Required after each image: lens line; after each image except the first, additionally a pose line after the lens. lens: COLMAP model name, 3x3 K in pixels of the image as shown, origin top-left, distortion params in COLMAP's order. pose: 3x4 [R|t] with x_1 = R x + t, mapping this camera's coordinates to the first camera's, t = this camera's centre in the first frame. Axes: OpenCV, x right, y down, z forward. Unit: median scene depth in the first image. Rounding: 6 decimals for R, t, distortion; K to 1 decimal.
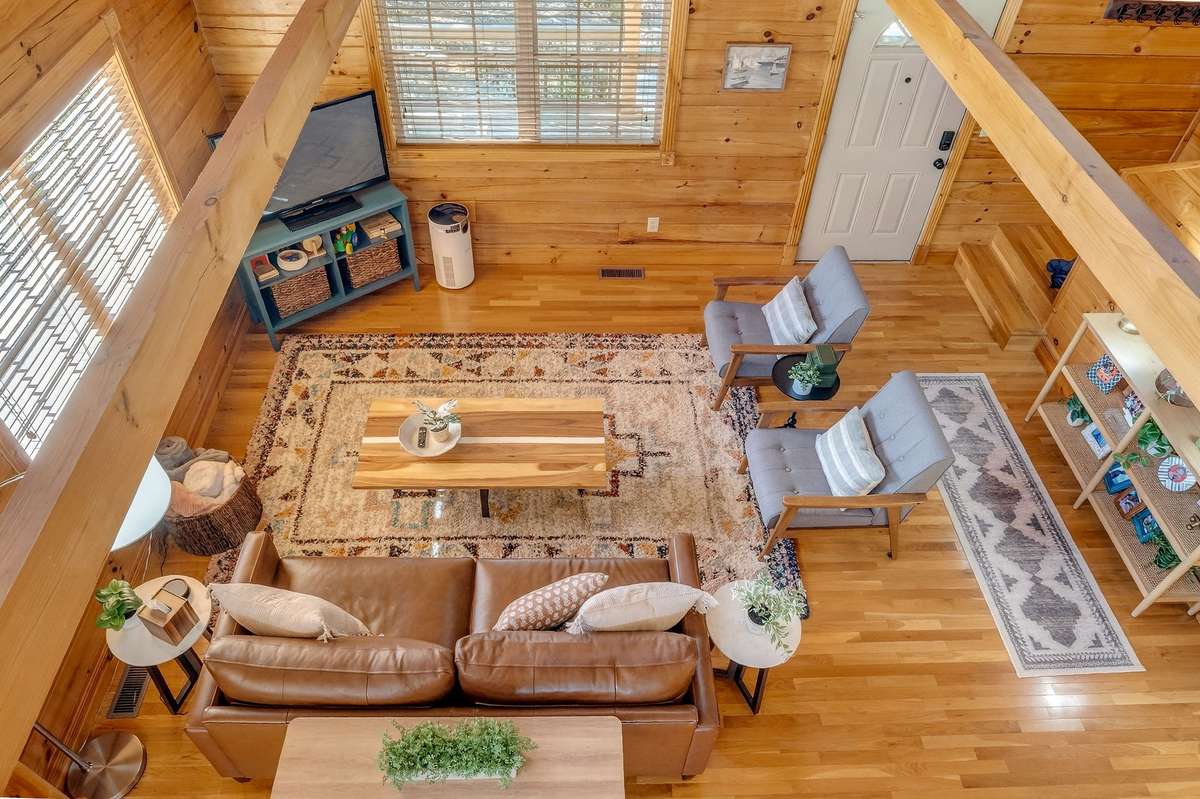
lens RADIAL K [[810.5, 0, 596.7], [0, 810.5, 398.1], [0, 0, 1]] dist [-0.007544, -0.000732]
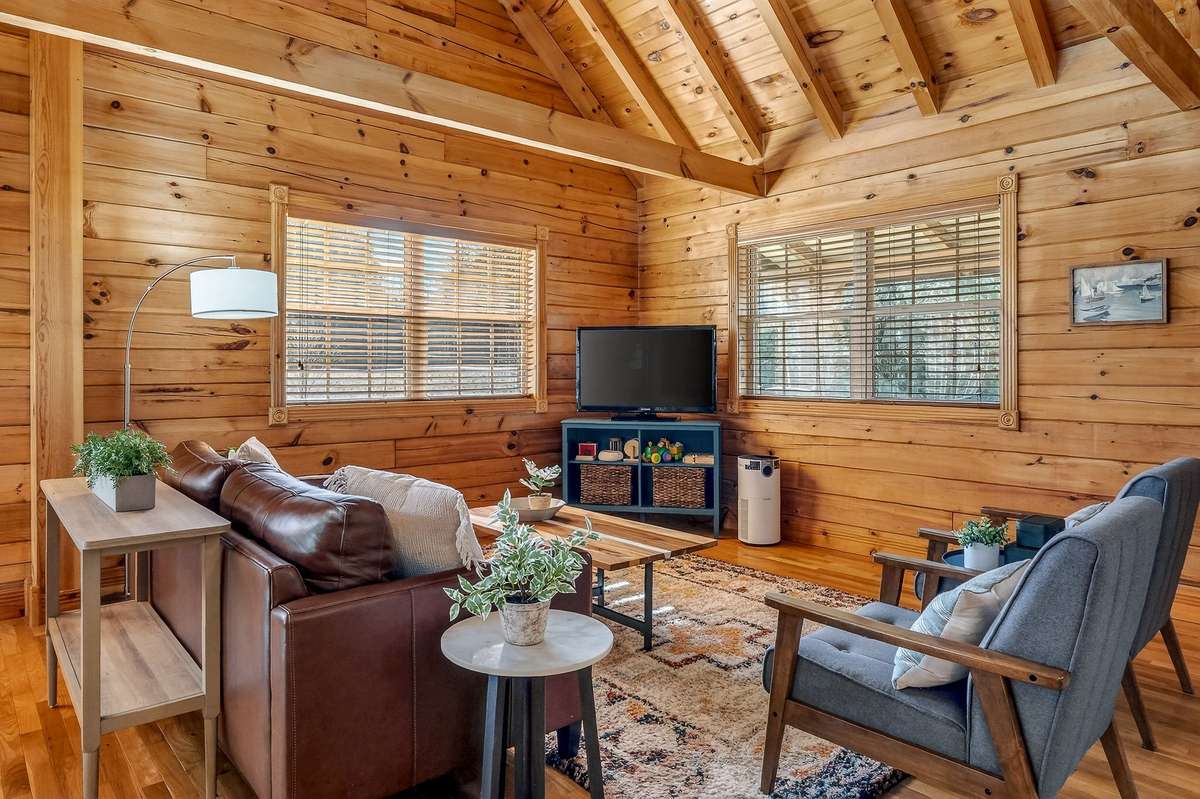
lens RADIAL K [[751.7, 0, 594.7], [0, 751.7, 370.0], [0, 0, 1]] dist [-0.003901, 0.002640]
pose [[0.632129, -0.020333, -0.774597, 0.413516], [-0.548042, 0.694963, -0.465486, 0.240327], [0.547781, 0.718758, 0.428163, 0.443718]]
